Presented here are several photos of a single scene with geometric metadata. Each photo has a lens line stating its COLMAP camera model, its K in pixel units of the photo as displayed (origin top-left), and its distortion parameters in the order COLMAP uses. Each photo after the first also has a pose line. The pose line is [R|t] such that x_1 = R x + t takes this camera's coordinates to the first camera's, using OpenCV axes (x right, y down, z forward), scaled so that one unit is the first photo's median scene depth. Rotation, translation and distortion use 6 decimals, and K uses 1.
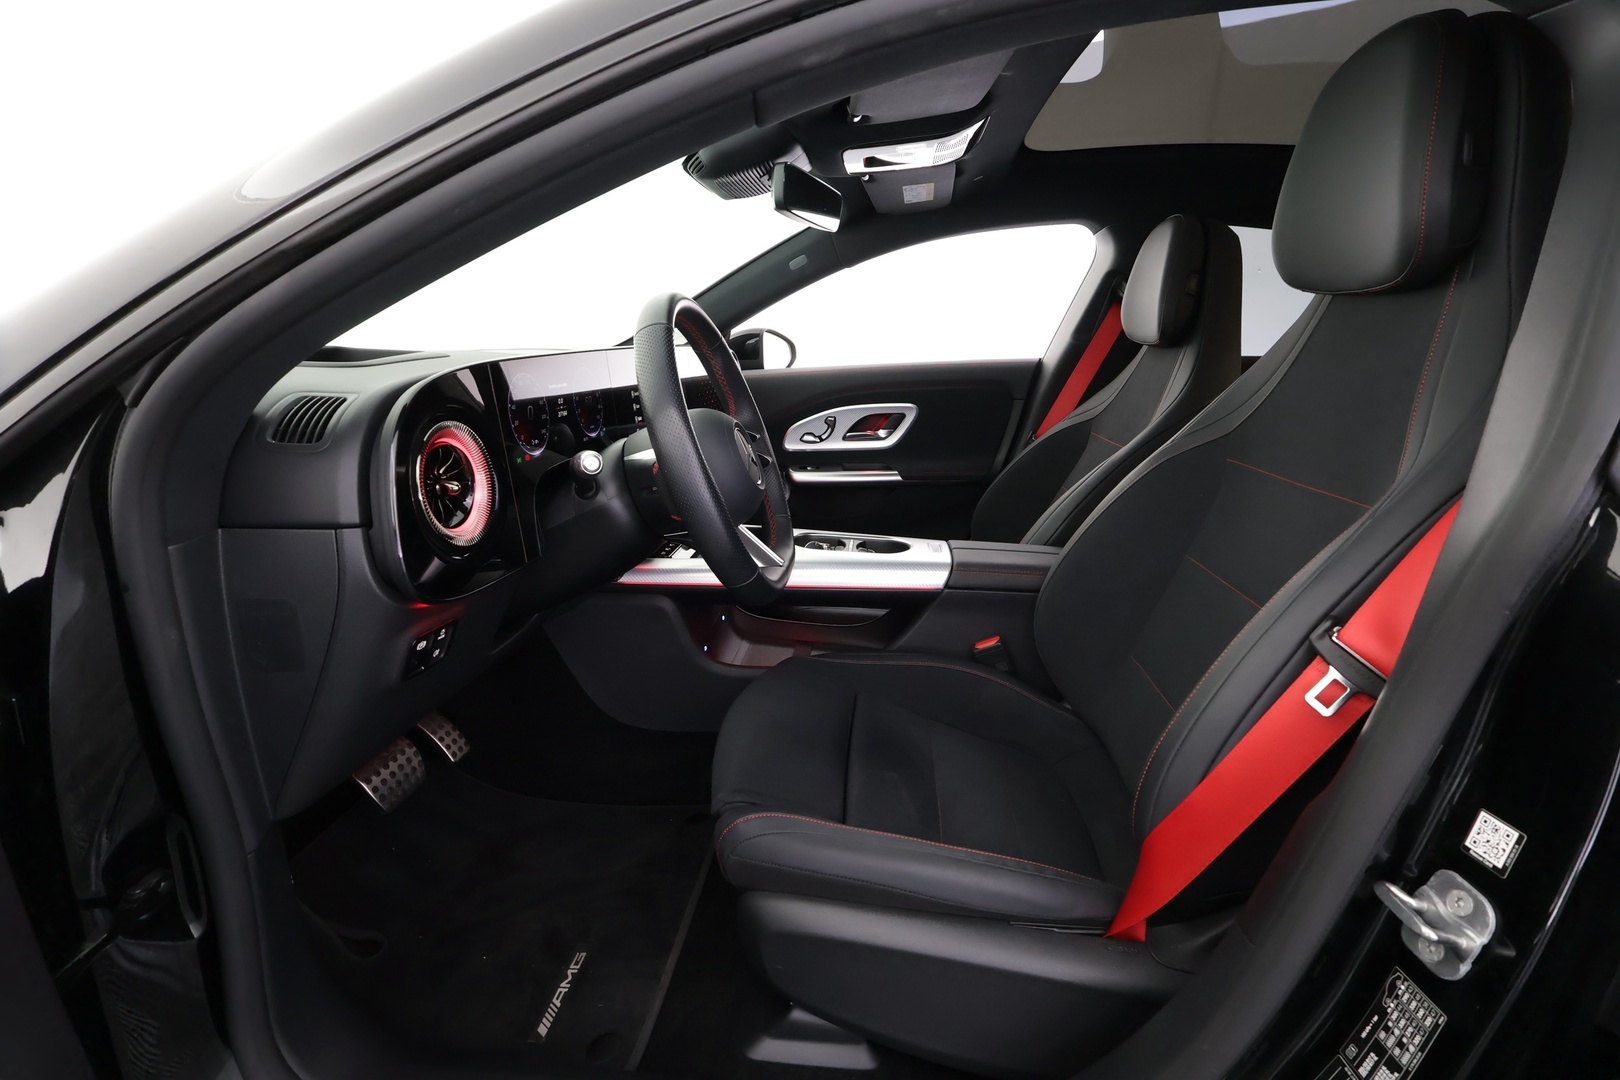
lens RADIAL K [[759.8, 0, 800.4], [0, 759.8, 549.8], [0, 0, 1]] dist [-0.003436, 0.000817]
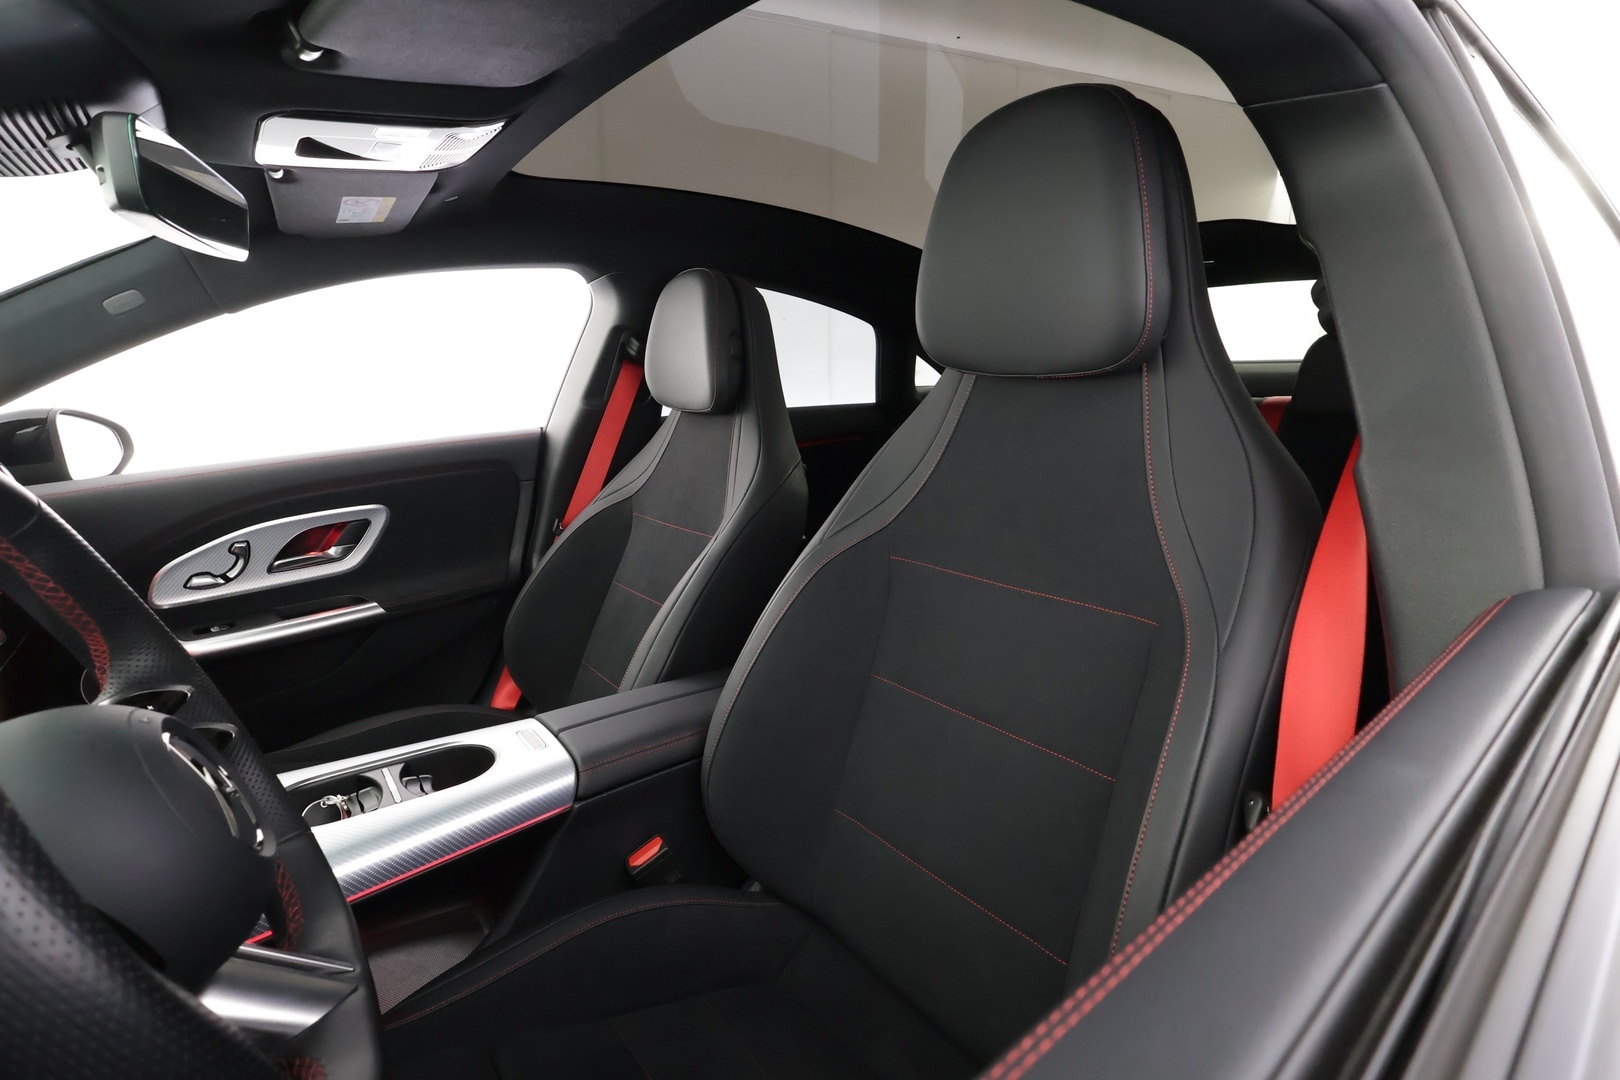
lens RADIAL K [[759.8, 0, 816.8], [0, 759.8, 541.0], [0, 0, 1]] dist [-0.003436, 0.000817]
pose [[0.716224, -0.174580, 0.675681, -0.042421], [0.210812, 0.977096, 0.028997, -0.093605], [-0.665268, 0.121674, 0.736623, 0.215352]]
